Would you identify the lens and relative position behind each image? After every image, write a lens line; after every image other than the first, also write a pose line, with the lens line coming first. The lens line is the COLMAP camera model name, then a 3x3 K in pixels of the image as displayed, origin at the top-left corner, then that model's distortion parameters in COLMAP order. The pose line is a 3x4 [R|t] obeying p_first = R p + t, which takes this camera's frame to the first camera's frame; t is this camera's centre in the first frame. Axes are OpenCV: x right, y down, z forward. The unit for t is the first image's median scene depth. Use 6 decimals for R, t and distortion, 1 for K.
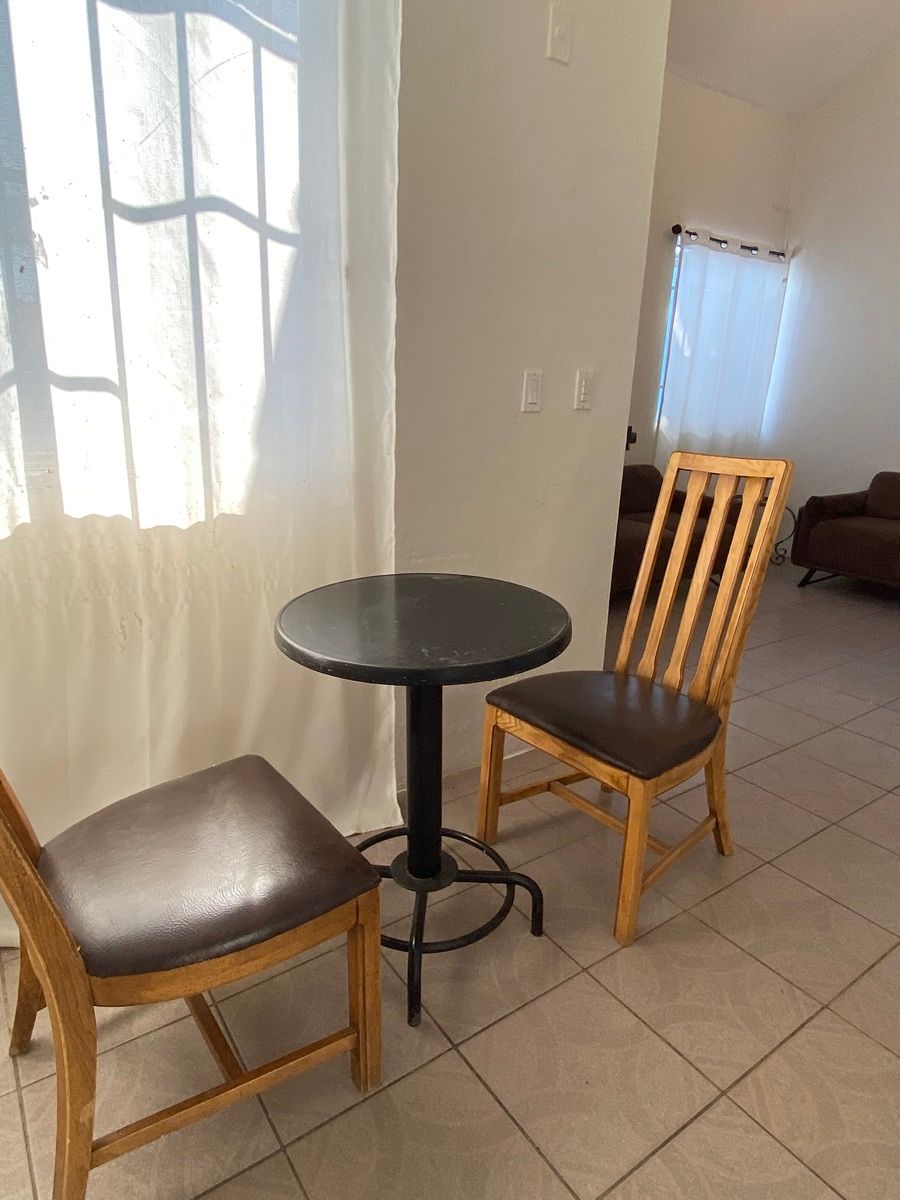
lens RADIAL K [[710.0, 0, 450.0], [0, 710.0, 600.0], [0, 0, 1]] dist [0.057594, -0.046130]
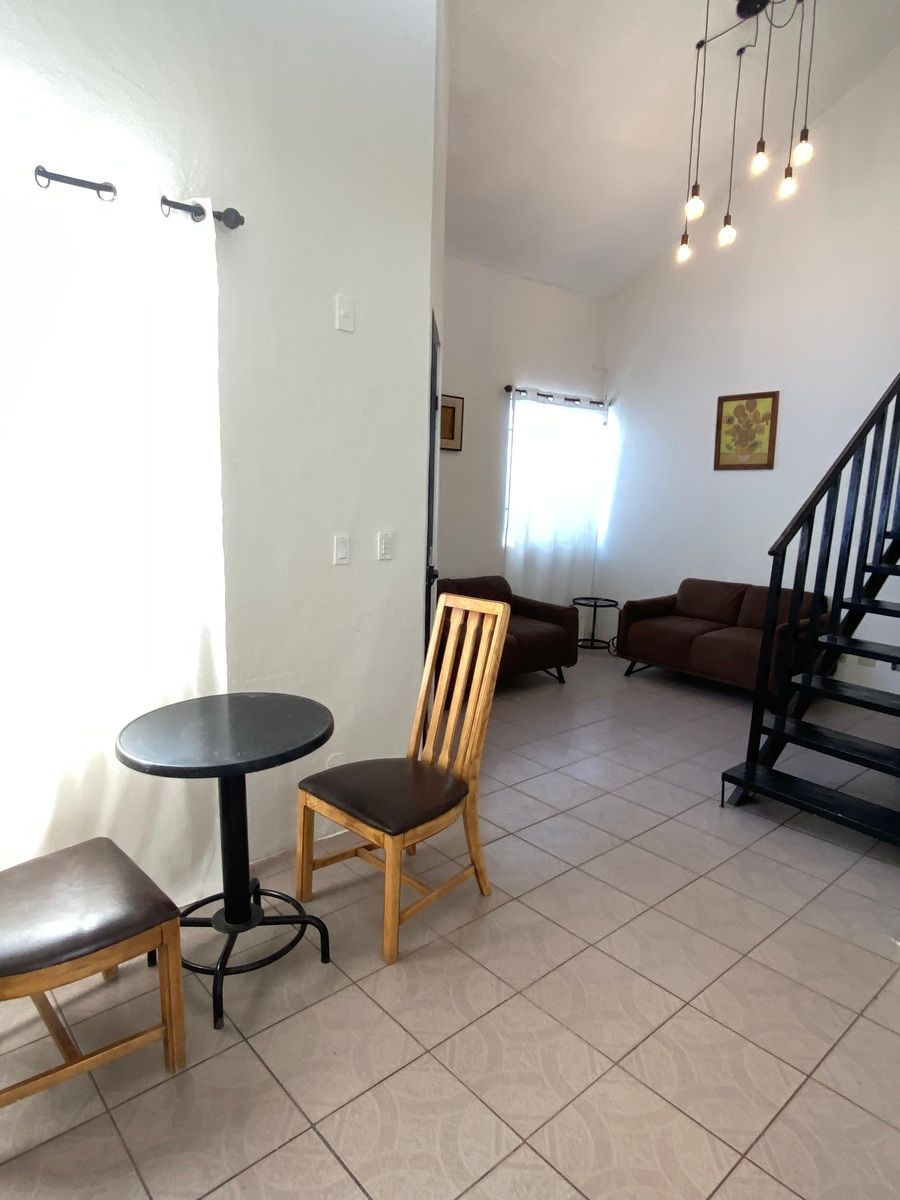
lens RADIAL K [[710.0, 0, 450.0], [0, 710.0, 600.0], [0, 0, 1]] dist [0.057594, -0.046130]
pose [[0.994244, -0.029633, 0.102955, 0.228599], [0.042197, 0.991623, -0.122077, -0.032824], [-0.098475, 0.125719, 0.987166, -0.429792]]
